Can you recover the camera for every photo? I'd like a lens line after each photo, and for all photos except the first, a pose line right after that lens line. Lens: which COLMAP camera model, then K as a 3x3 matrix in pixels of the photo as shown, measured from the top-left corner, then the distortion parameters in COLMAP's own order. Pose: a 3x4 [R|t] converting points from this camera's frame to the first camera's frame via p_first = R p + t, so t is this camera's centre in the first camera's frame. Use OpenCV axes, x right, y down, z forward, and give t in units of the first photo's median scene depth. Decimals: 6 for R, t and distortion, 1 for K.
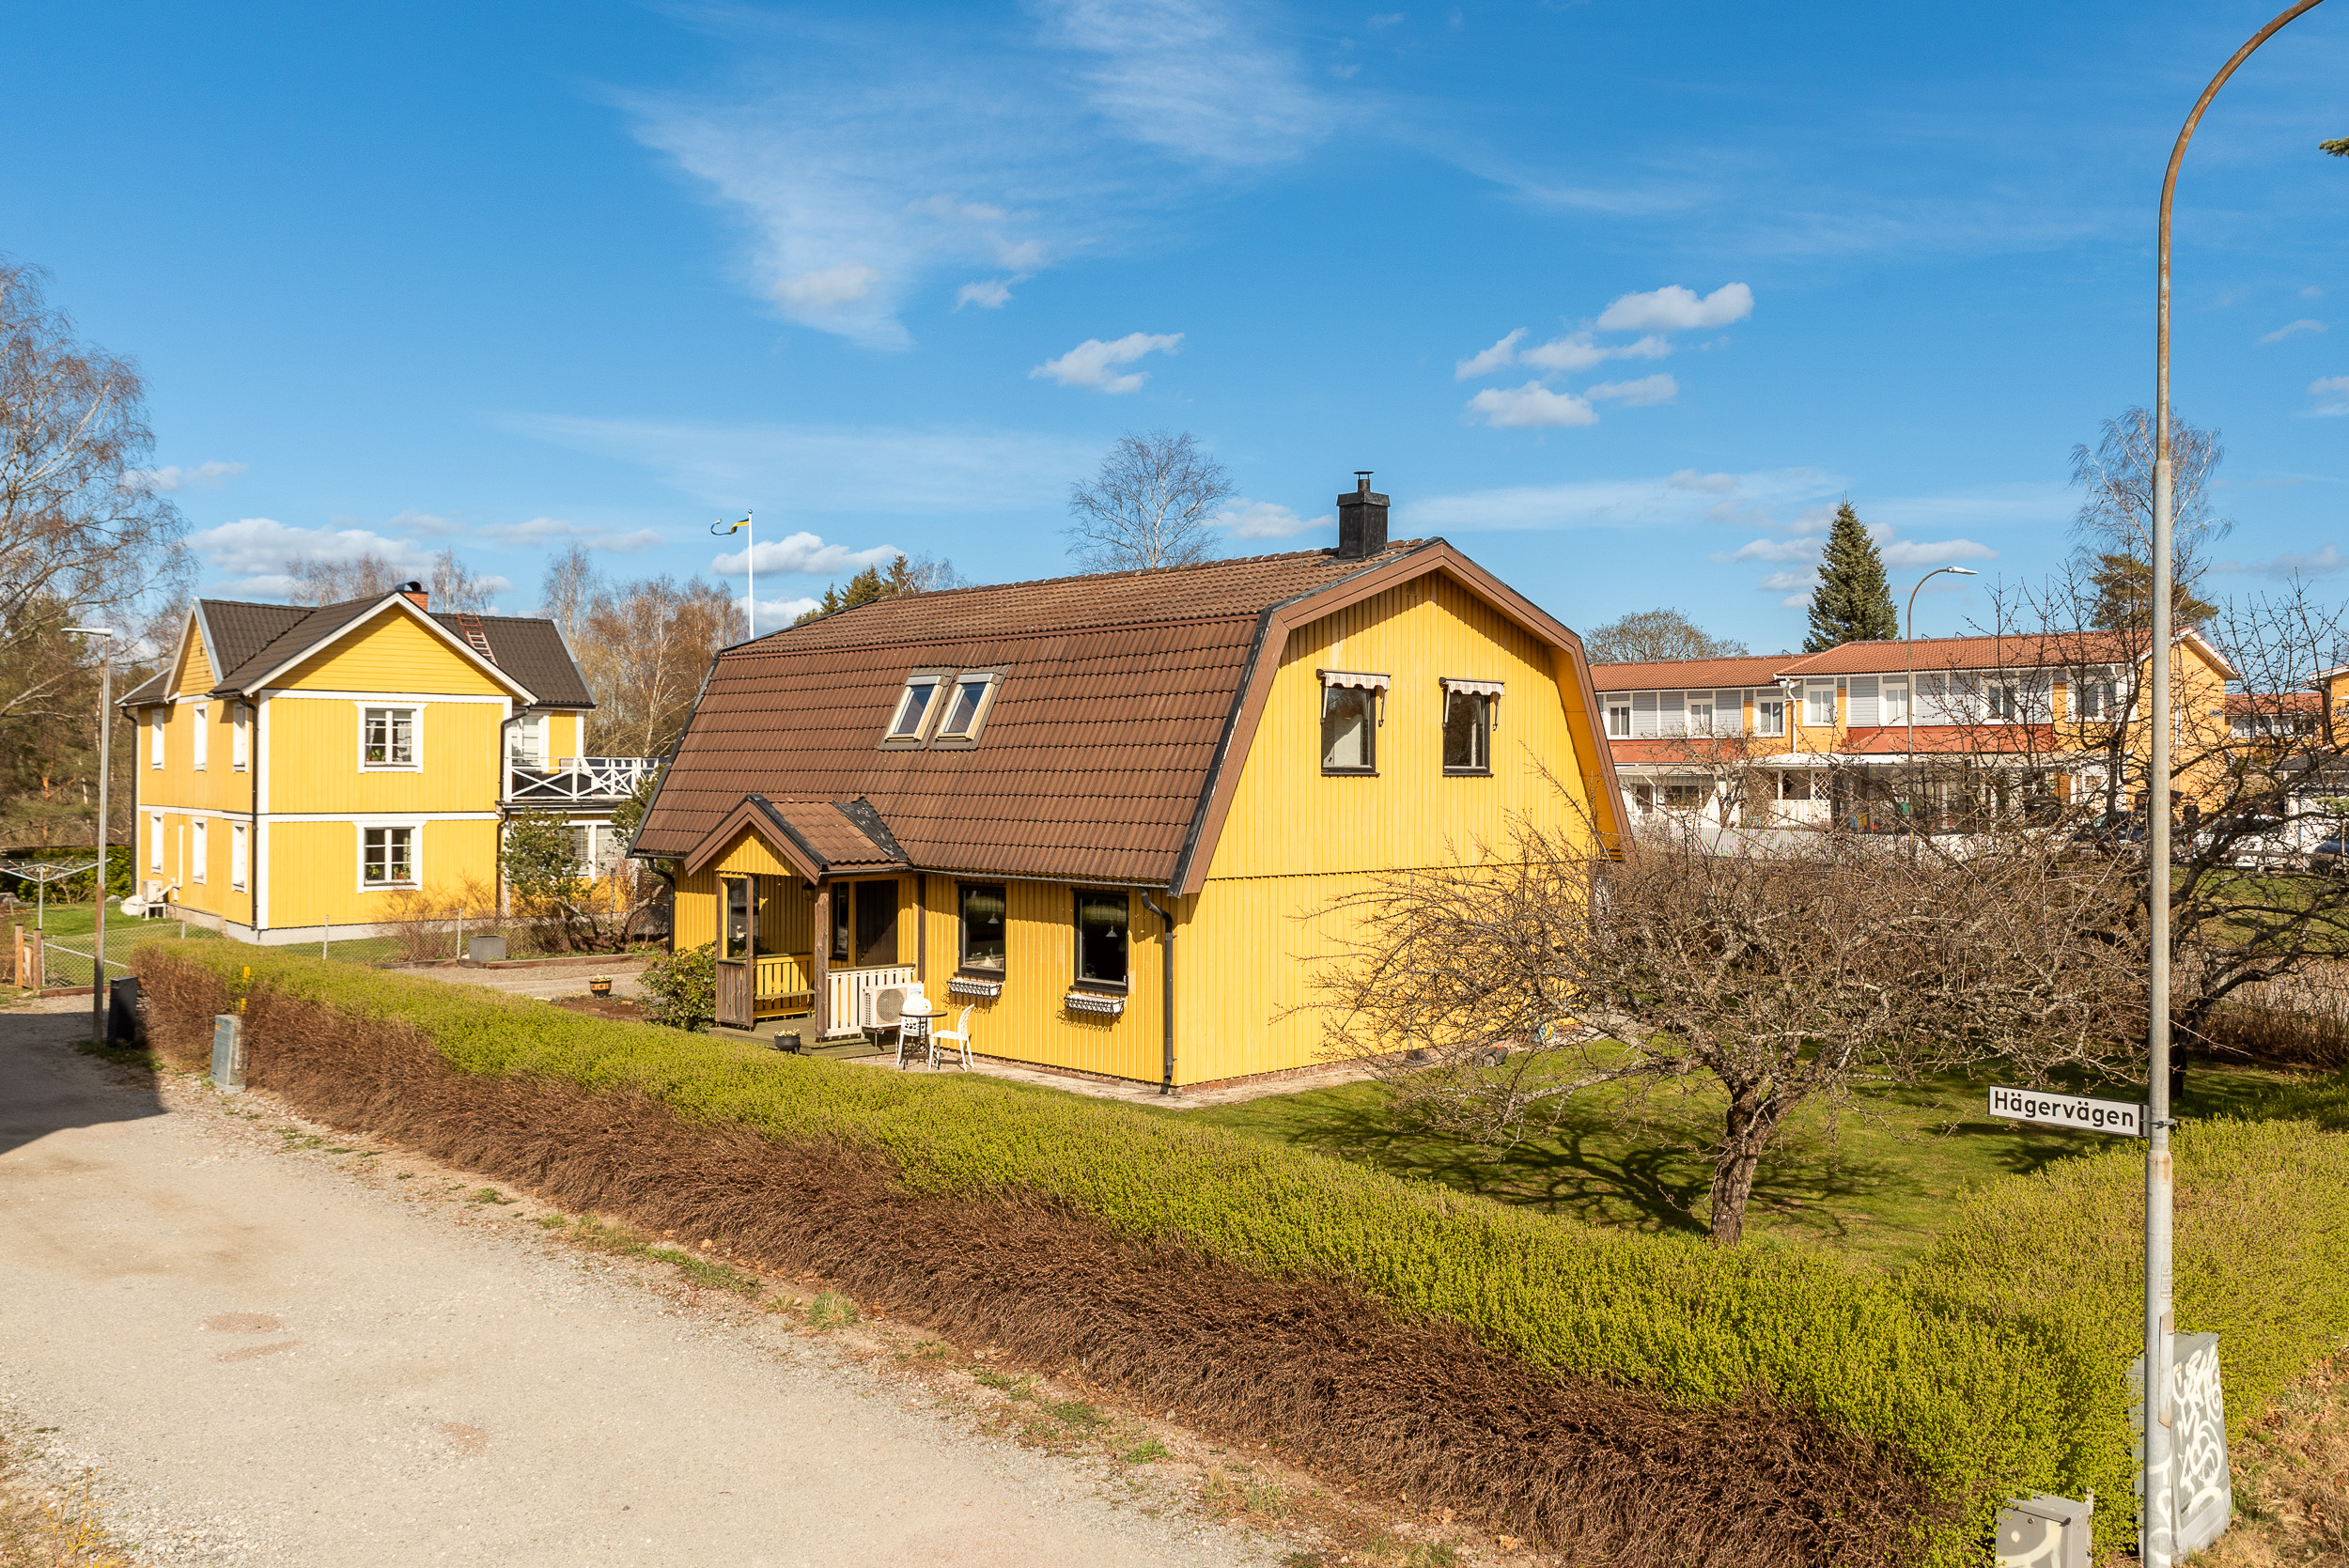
lens RADIAL K [[1751.0, 0, 1174.5], [0, 1751.0, 784.0], [0, 0, 1]] dist [0.046174, 0.000172]
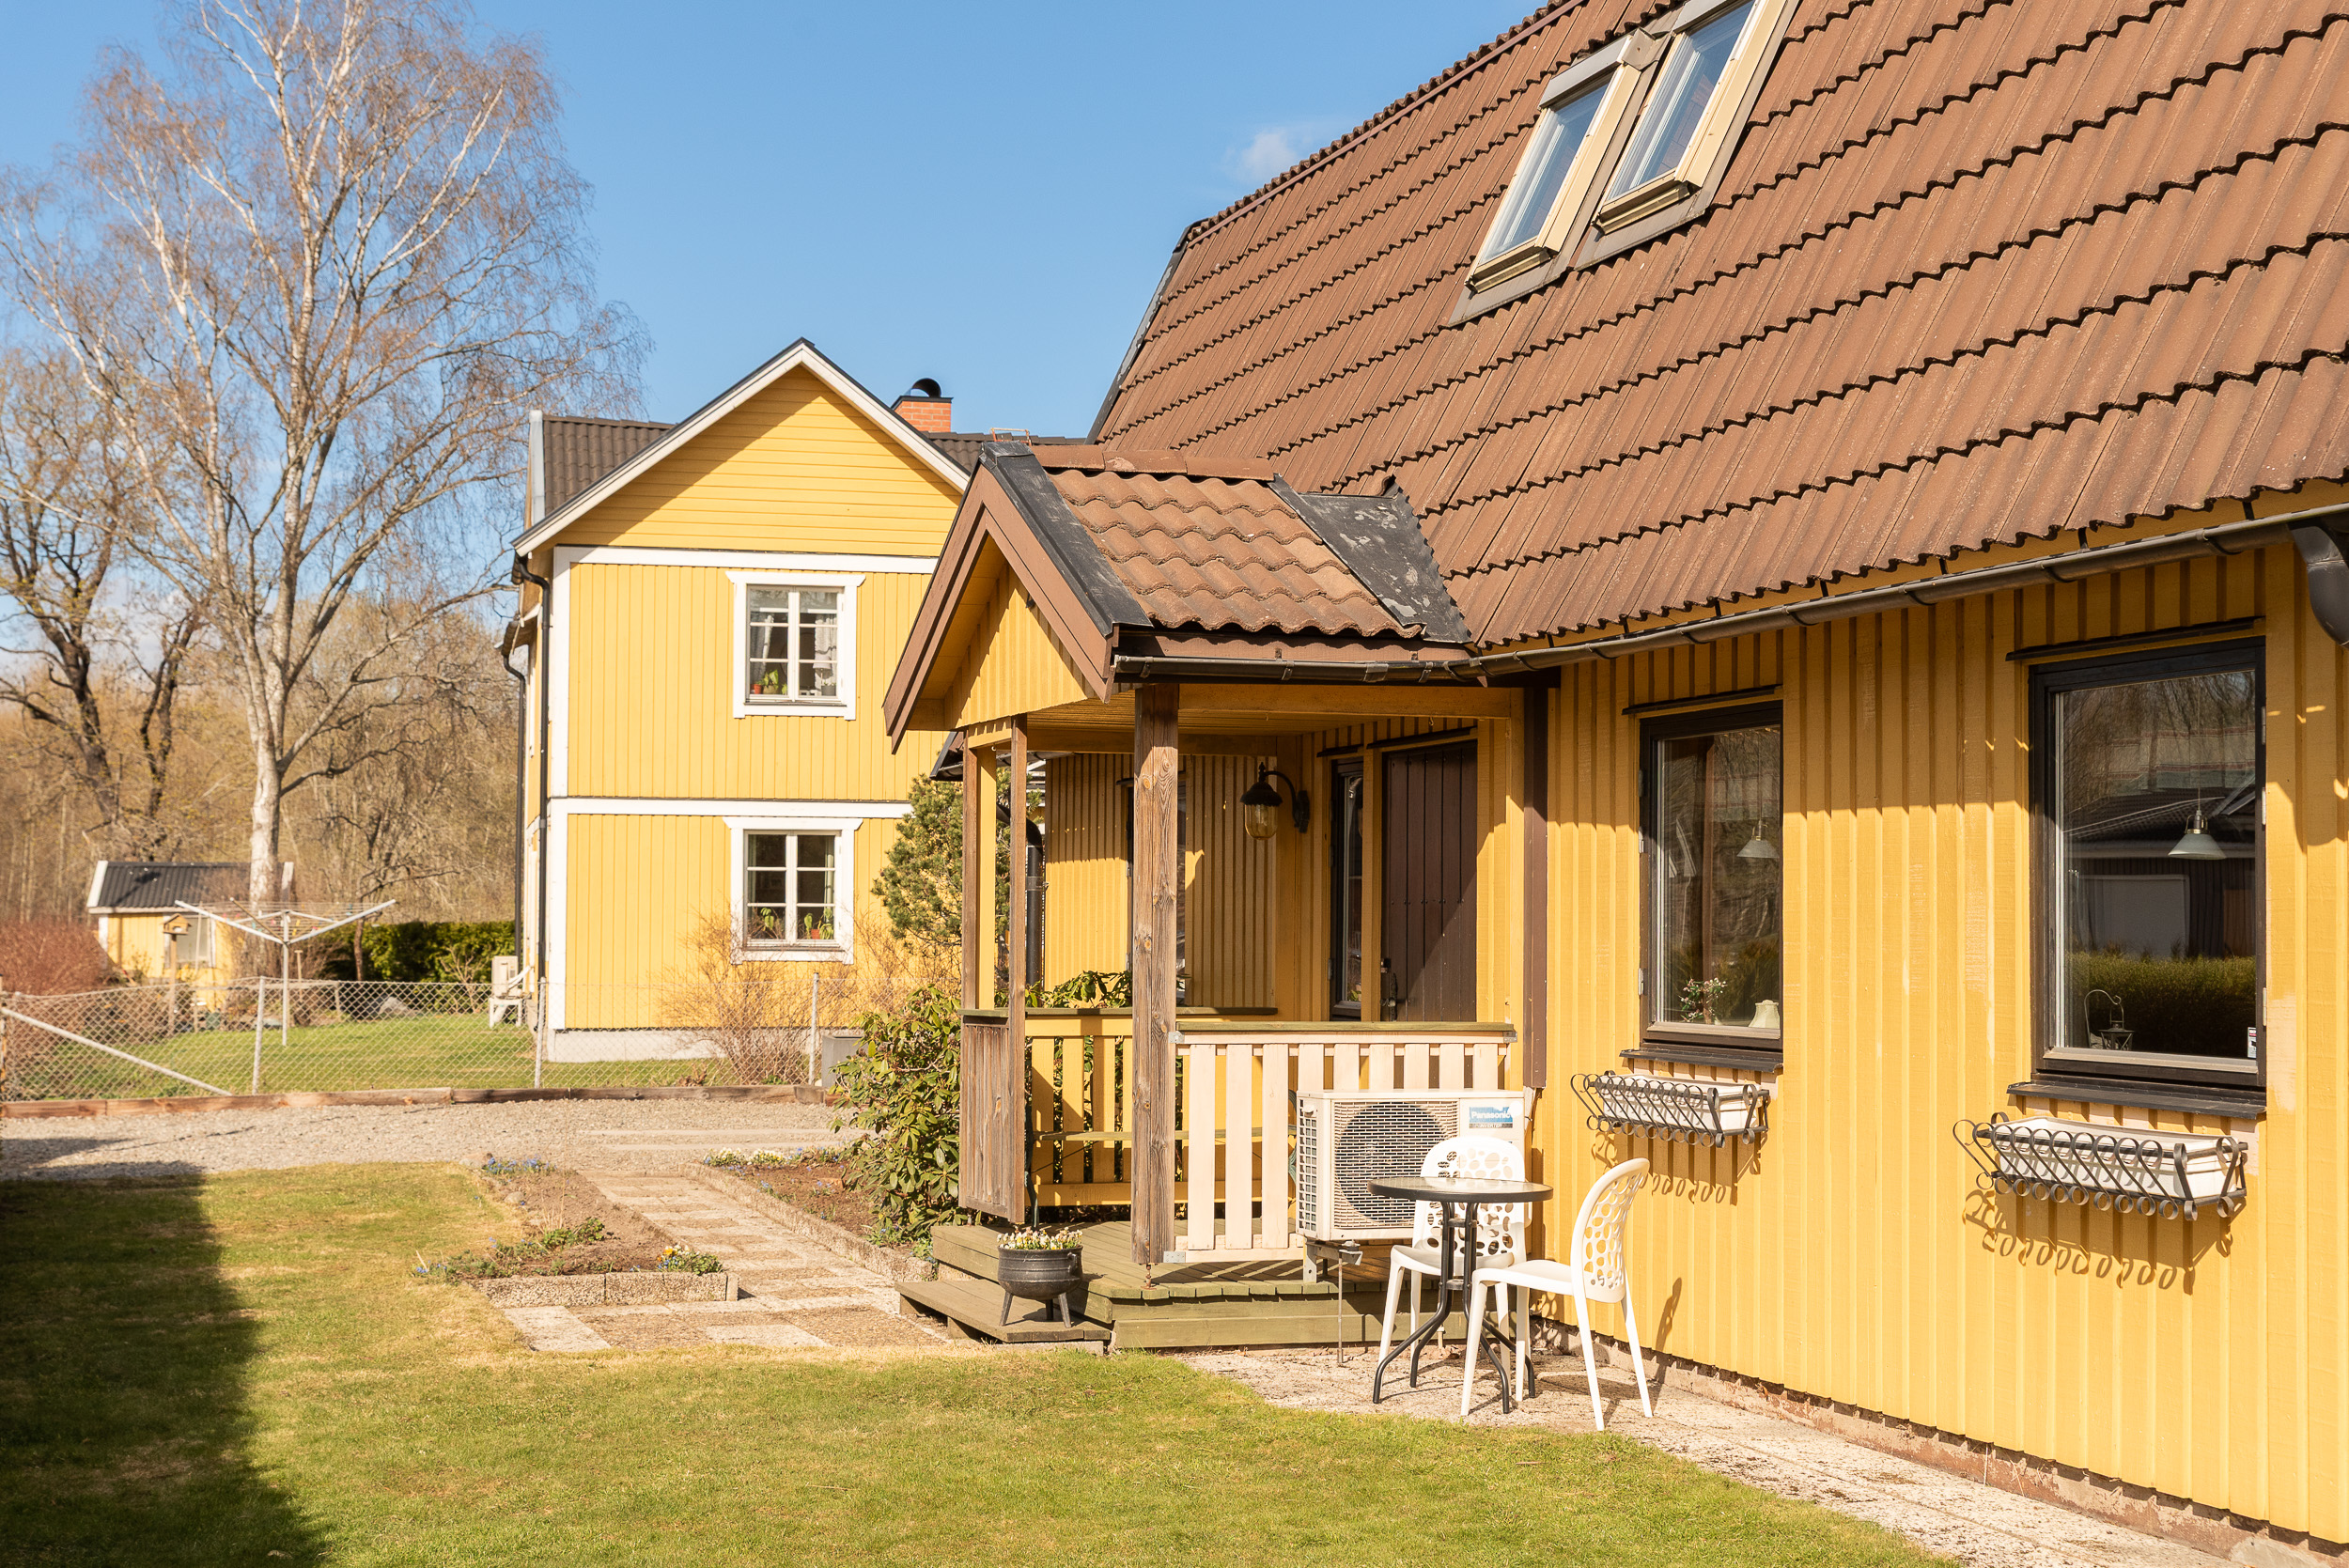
lens RADIAL K [[3097.8, 0, 1174.5], [0, 3097.8, 784.0], [0, 0, 1]] dist [-0.113120, -0.003373]
pose [[0.909894, -0.009703, -0.414727, 0.006335], [-0.006092, 0.999306, -0.036746, 0.081205], [0.414795, 0.035962, 0.909204, 0.521193]]
